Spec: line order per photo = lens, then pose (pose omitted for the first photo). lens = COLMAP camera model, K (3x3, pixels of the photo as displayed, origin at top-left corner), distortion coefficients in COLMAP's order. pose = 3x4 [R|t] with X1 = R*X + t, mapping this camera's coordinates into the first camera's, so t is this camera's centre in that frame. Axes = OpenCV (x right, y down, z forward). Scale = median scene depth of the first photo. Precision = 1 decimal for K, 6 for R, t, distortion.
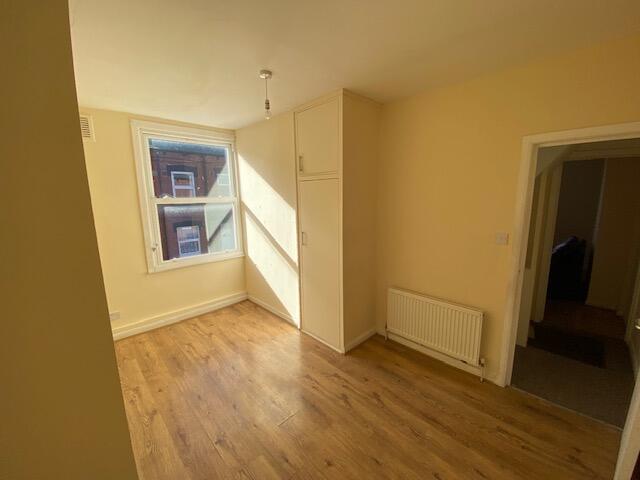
lens RADIAL K [[260.9, 0, 319.9], [0, 260.9, 236.6], [0, 0, 1]] dist [0.036281, -0.027740]
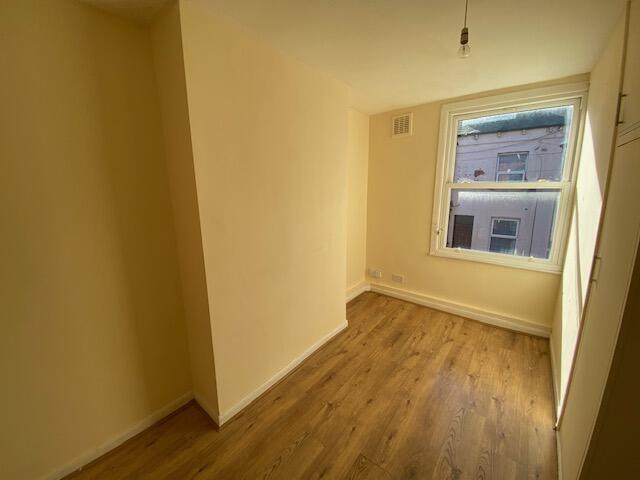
lens RADIAL K [[260.9, 0, 319.9], [0, 260.9, 236.6], [0, 0, 1]] dist [0.036281, -0.027740]
pose [[0.133357, 0.204904, -0.969655, 0.302110], [-0.149765, 0.971324, 0.184660, -0.059289], [0.979687, 0.120595, 0.160220, 0.389006]]
